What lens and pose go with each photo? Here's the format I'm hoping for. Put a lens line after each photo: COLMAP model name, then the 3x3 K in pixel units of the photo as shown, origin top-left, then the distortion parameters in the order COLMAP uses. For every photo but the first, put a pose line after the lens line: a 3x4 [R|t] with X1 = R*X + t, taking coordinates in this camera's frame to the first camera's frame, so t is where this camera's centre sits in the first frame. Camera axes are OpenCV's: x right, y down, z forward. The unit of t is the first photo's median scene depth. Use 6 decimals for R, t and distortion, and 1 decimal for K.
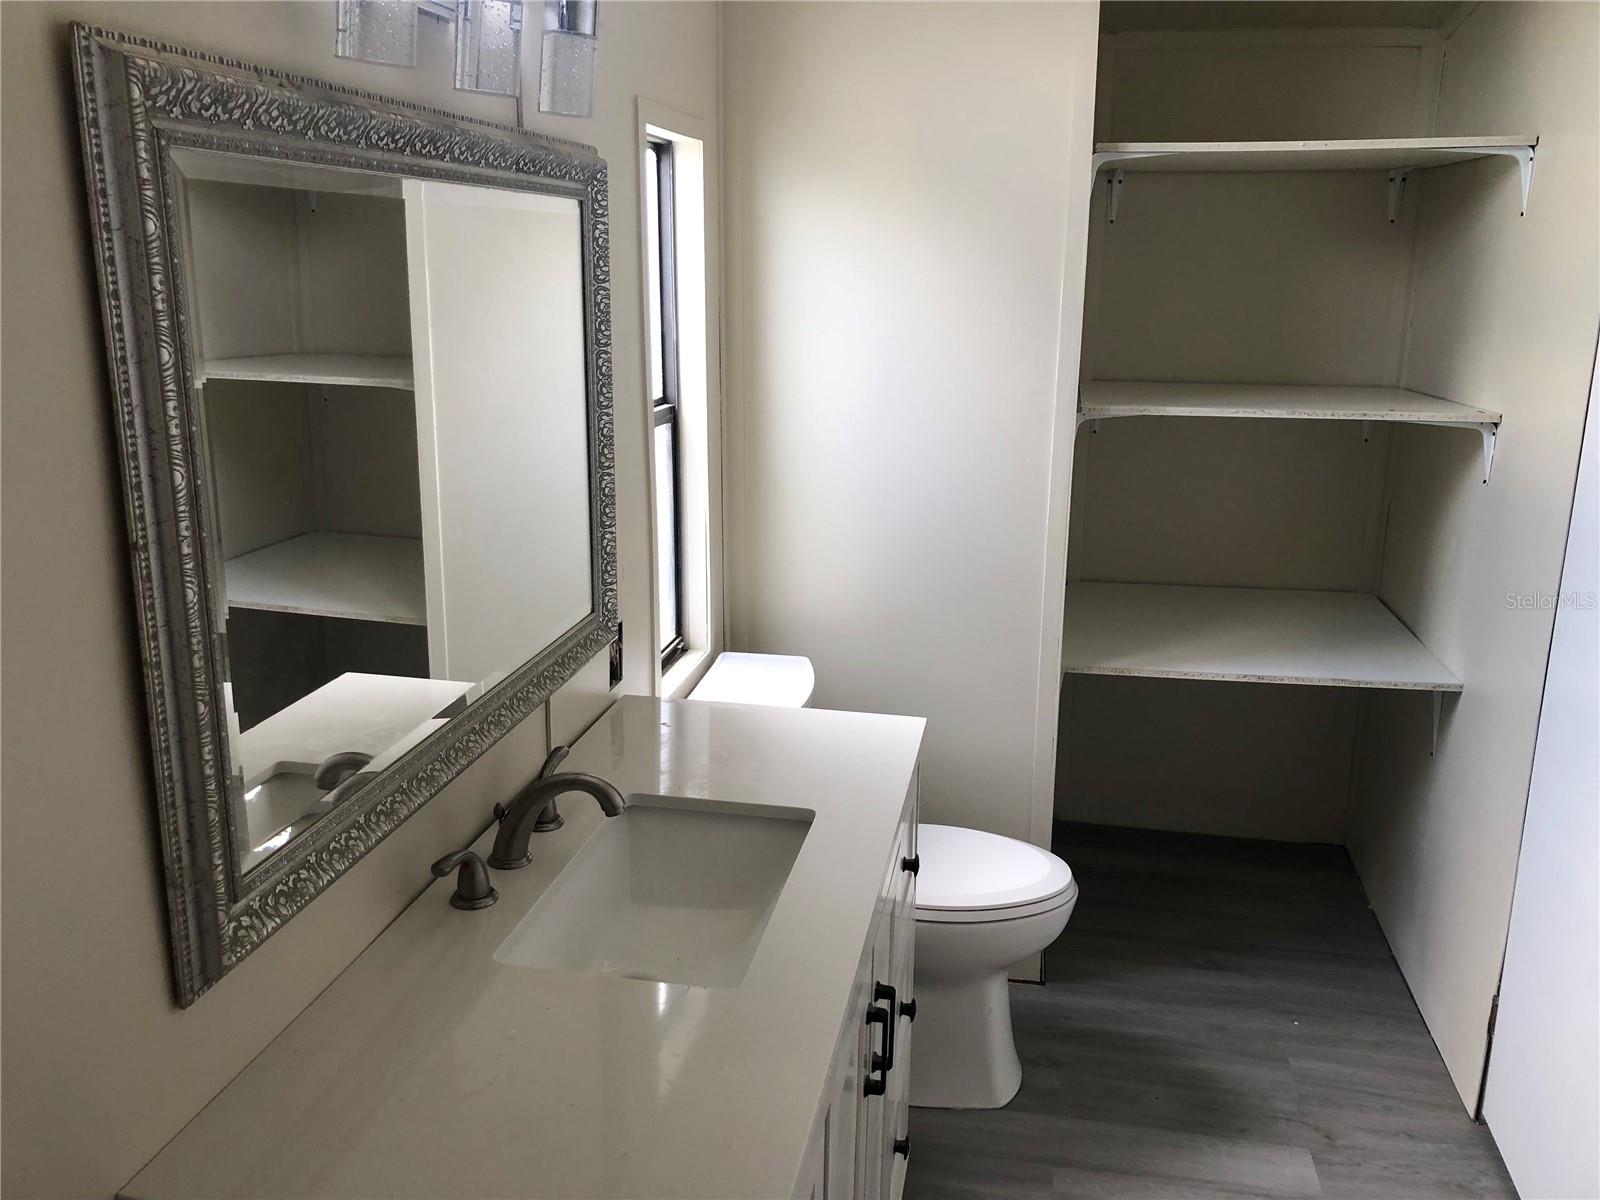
lens RADIAL K [[1311.2, 0, 804.5], [0, 1311.2, 596.4], [0, 0, 1]] dist [0.045992, -0.045606]
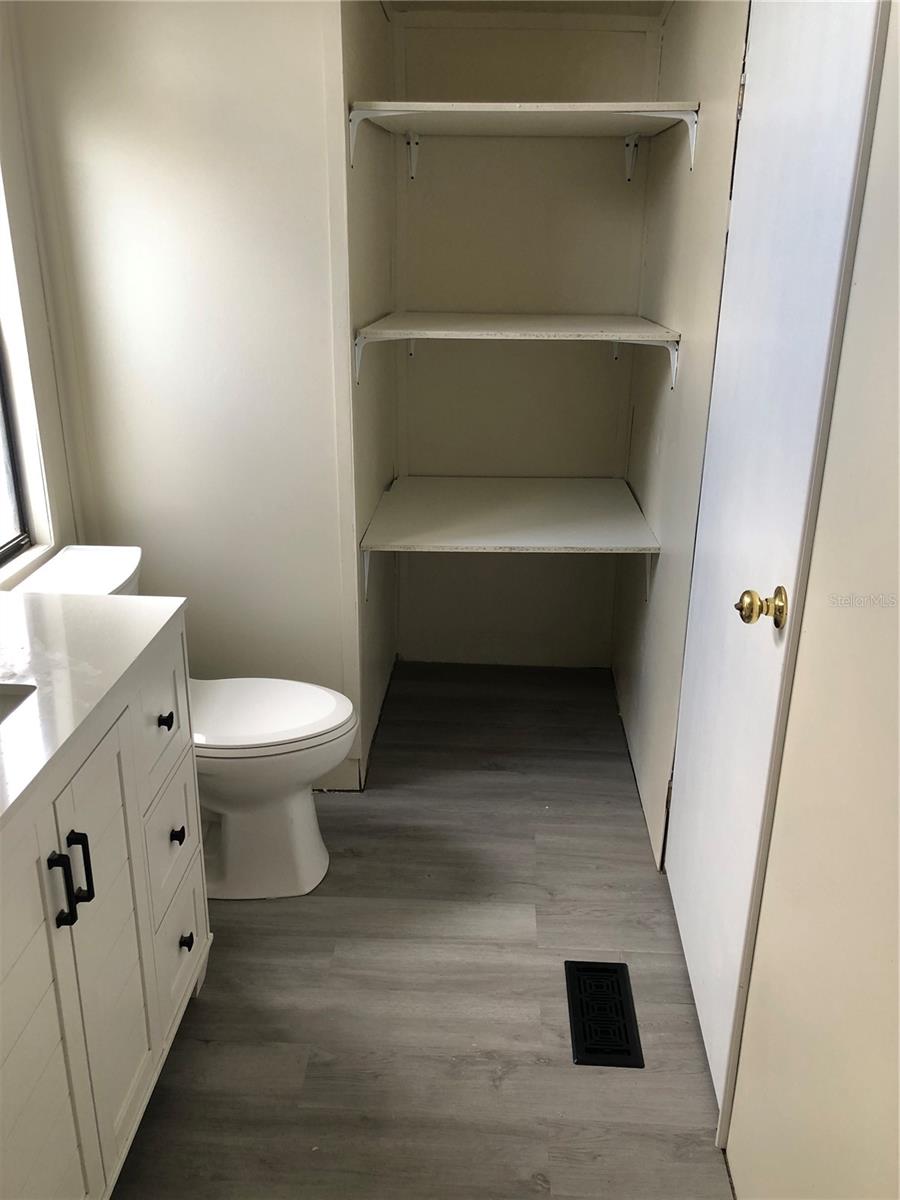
lens RADIAL K [[983.4, 0, 448.1], [0, 983.4, 595.4], [0, 0, 1]] dist [0.045992, -0.045606]
pose [[0.989918, -0.046794, 0.133691, 0.159835], [0.032190, 0.993479, 0.109381, 0.000867], [-0.137937, -0.103975, 0.984968, 0.066506]]
